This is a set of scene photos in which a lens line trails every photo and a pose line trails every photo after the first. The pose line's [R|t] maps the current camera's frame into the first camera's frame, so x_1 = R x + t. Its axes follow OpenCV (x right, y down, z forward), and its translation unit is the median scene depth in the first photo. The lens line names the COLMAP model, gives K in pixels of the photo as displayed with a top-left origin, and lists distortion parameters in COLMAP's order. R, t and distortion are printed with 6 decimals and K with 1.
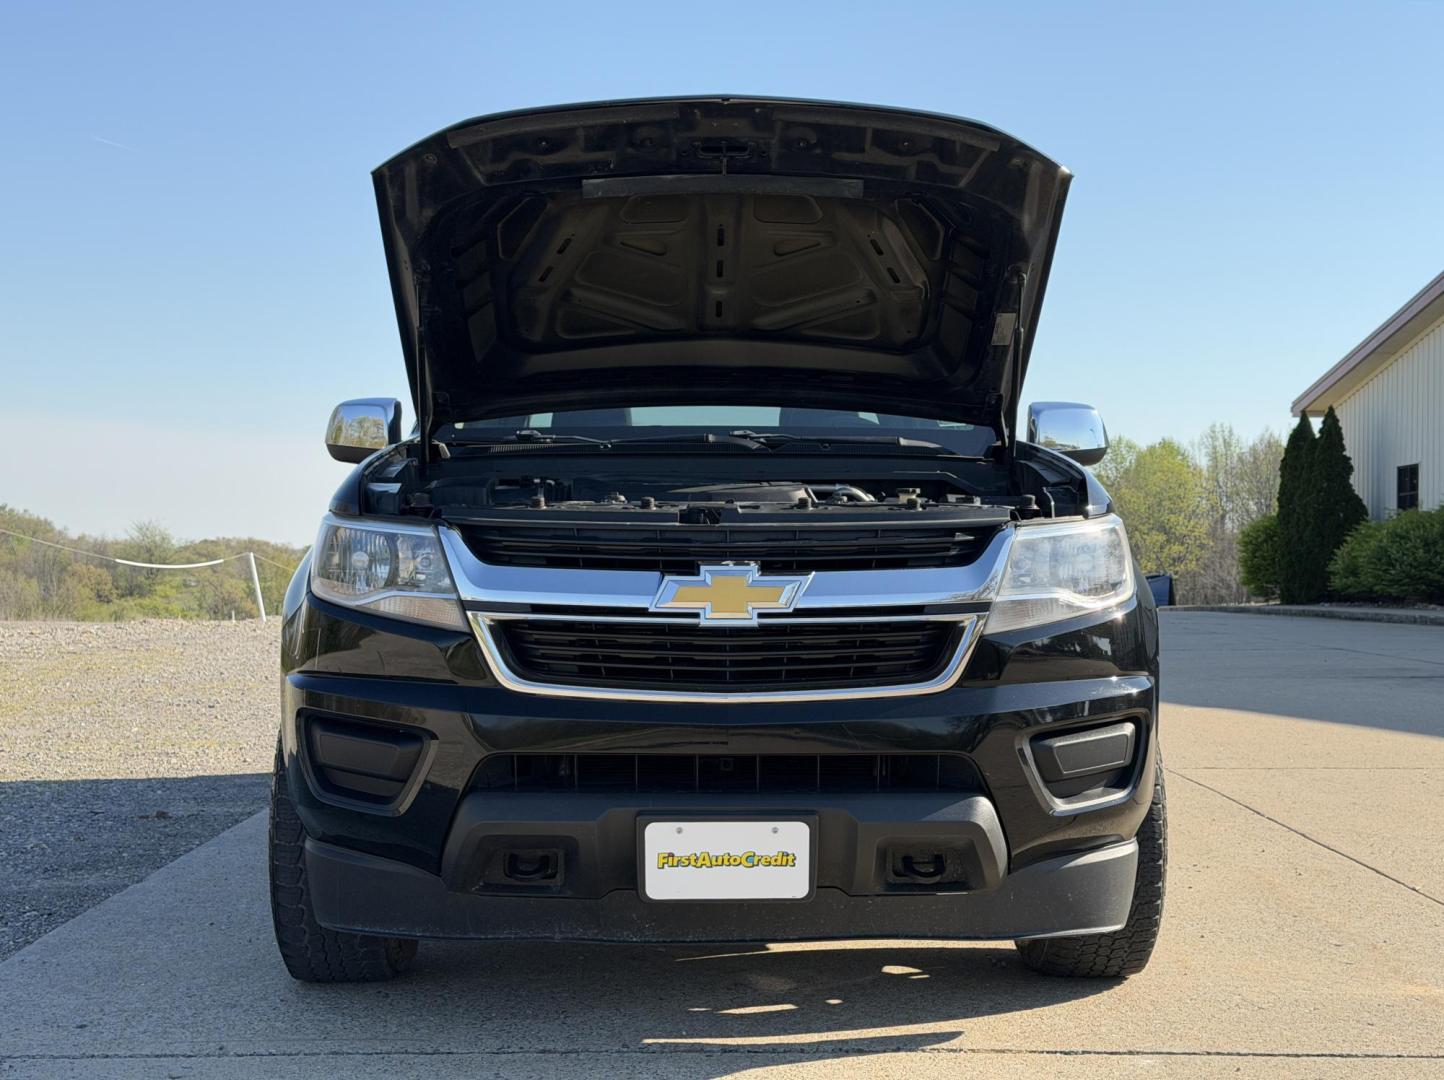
lens RADIAL K [[2050.3, 0, 722.0], [0, 2050.3, 540.0], [0, 0, 1]] dist [0.109622, -0.035203]
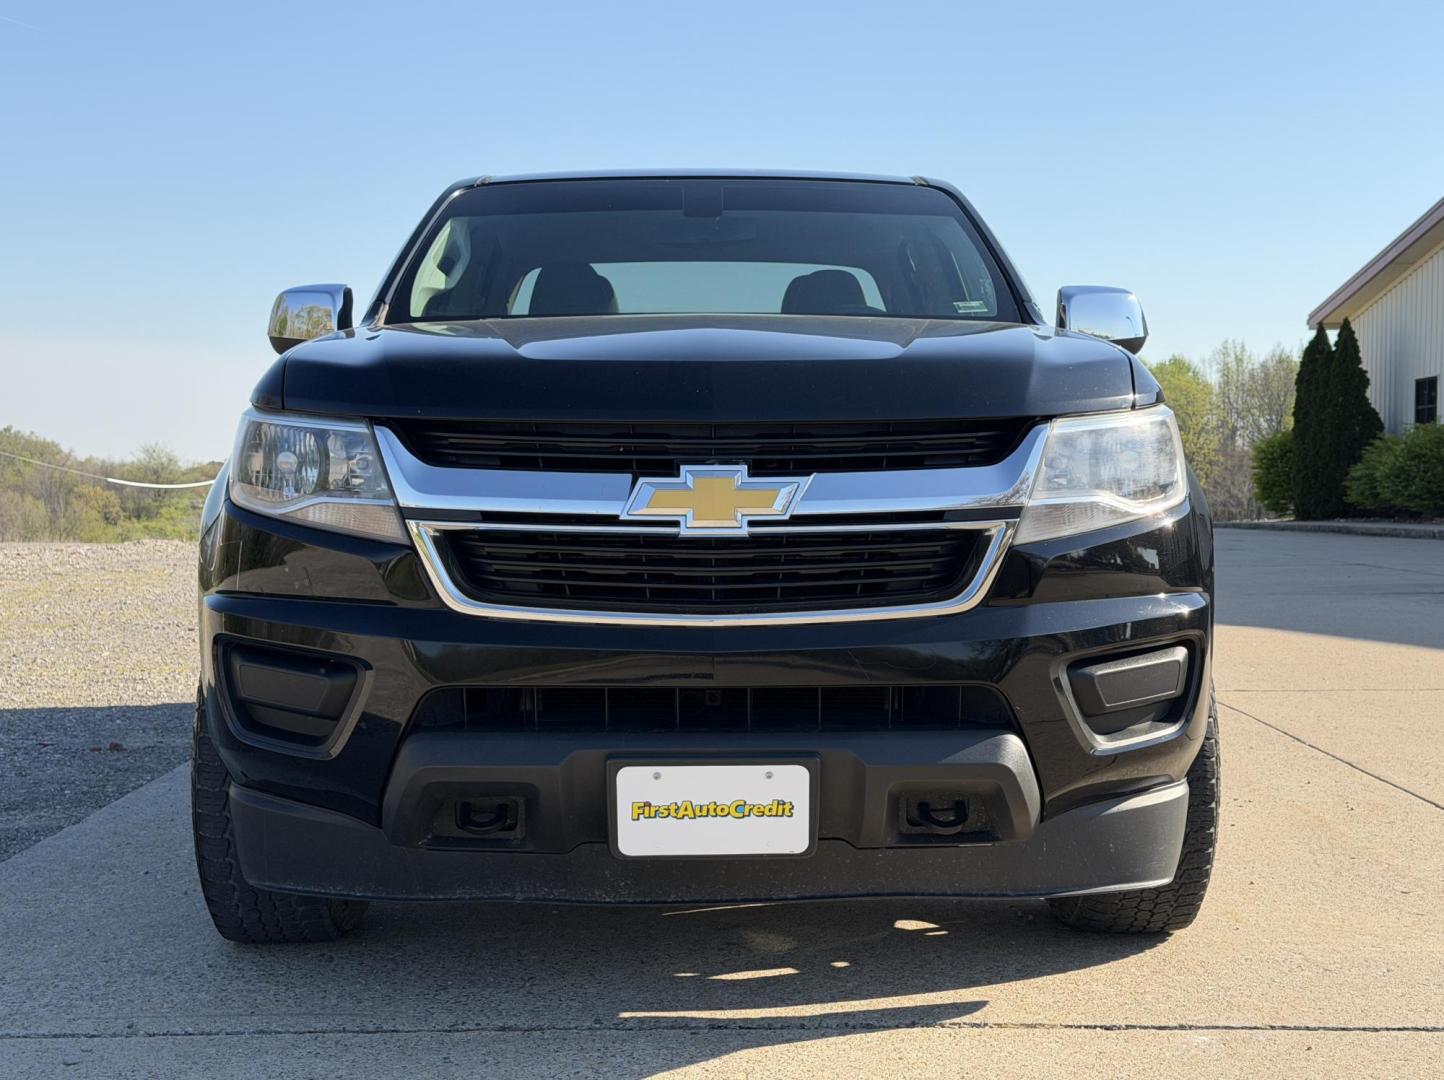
lens RADIAL K [[2054.7, 0, 730.9], [0, 2054.7, 538.3], [0, 0, 1]] dist [0.099153, 0.026359]
pose [[0.999991, -0.004314, 0.000085, 0.009808], [0.004308, 0.999264, 0.038123, 0.009919], [-0.000250, -0.038123, 0.999273, 0.142400]]
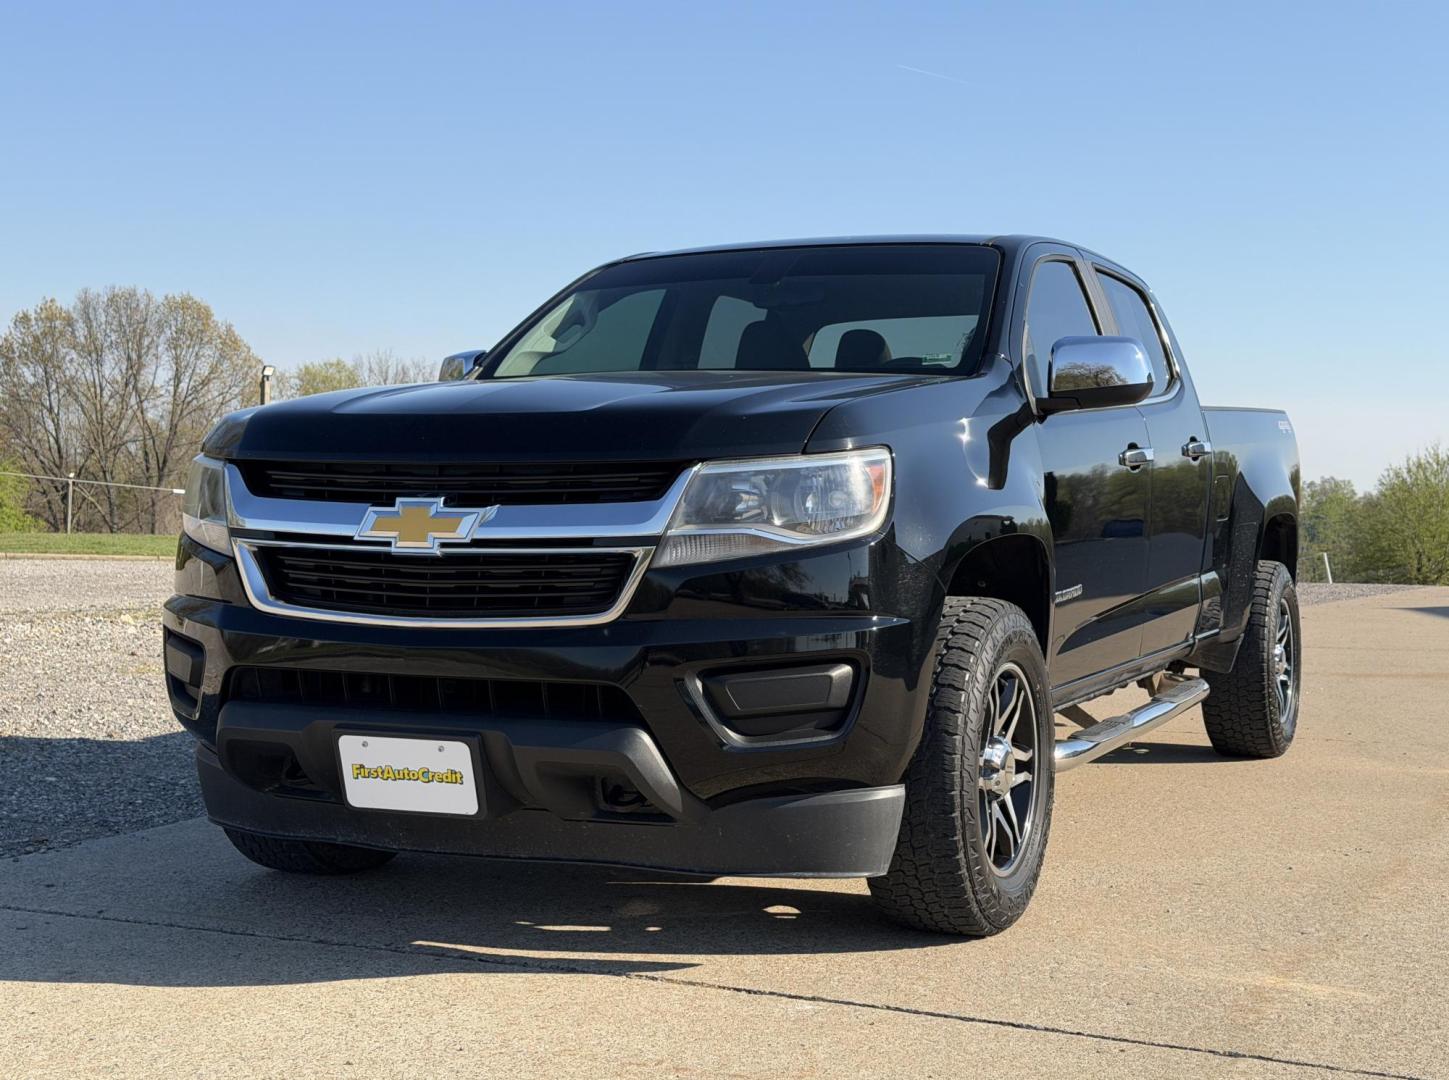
lens RADIAL K [[2057.4, 0, 724.5], [0, 2057.4, 540.0], [0, 0, 1]] dist [0.109622, -0.035203]
pose [[0.901493, 0.013897, -0.432571, 0.579669], [-0.006342, 0.999801, 0.018904, 0.012703], [0.432748, -0.014299, 0.901401, 0.104700]]
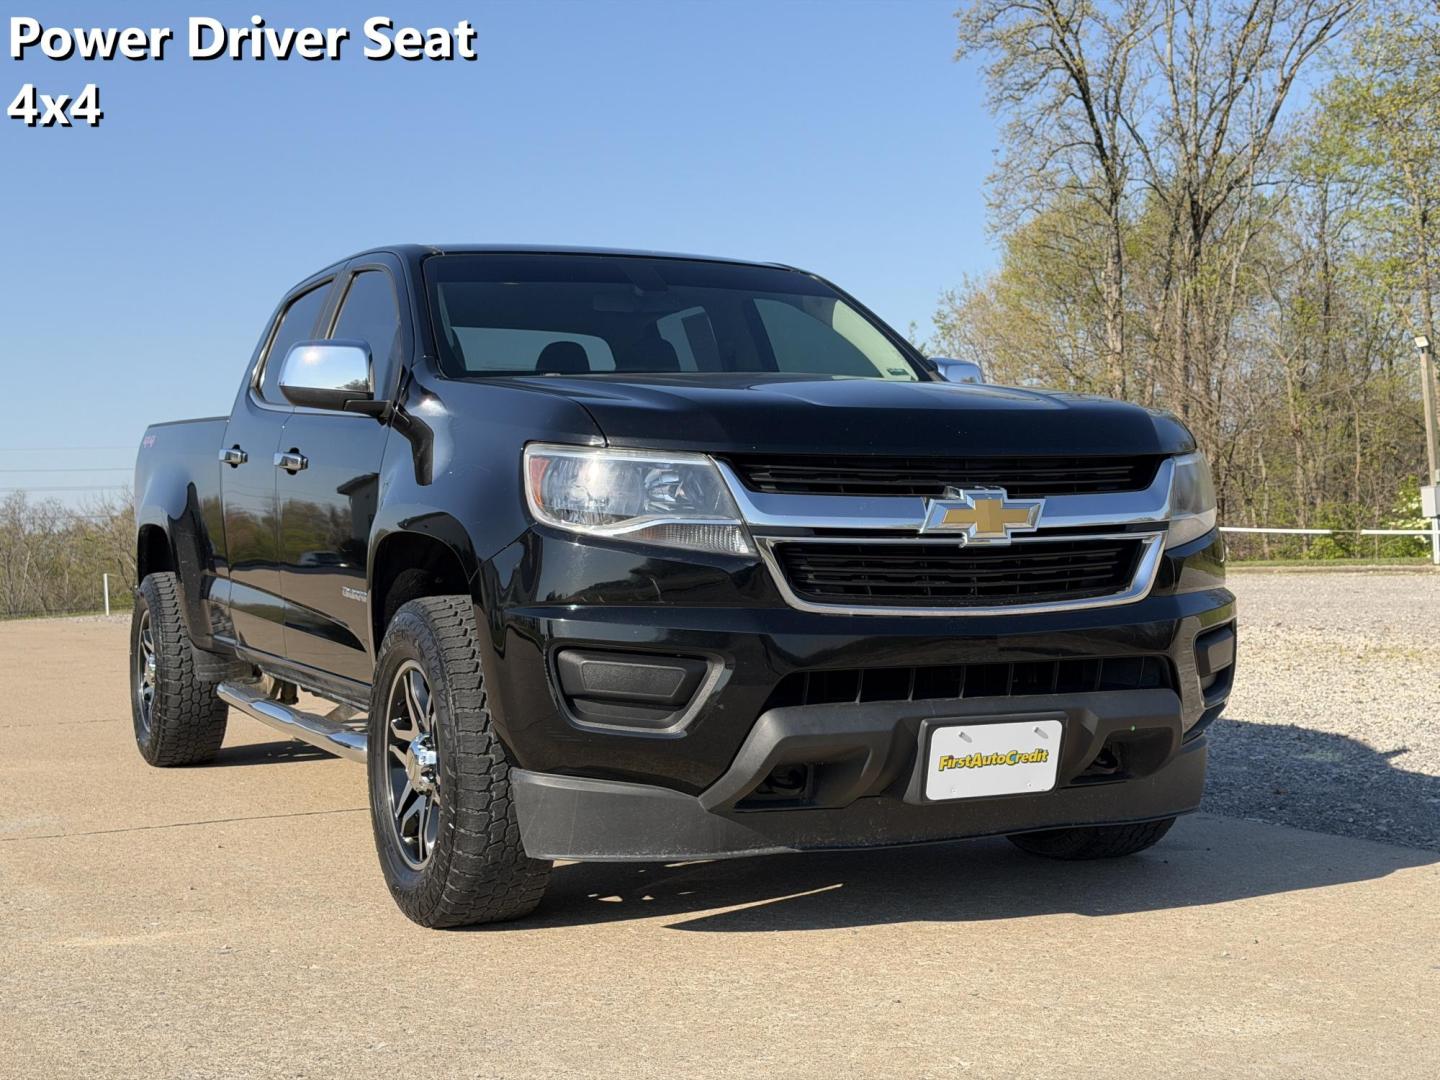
lens RADIAL K [[2044.6, 0, 720.0], [0, 2044.6, 540.0], [0, 0, 1]] dist [0.109622, -0.035203]
pose [[0.915479, -0.014758, 0.402094, -0.537591], [0.012429, 0.999887, 0.008401, 0.027098], [-0.402173, -0.002693, 0.915560, 0.060417]]
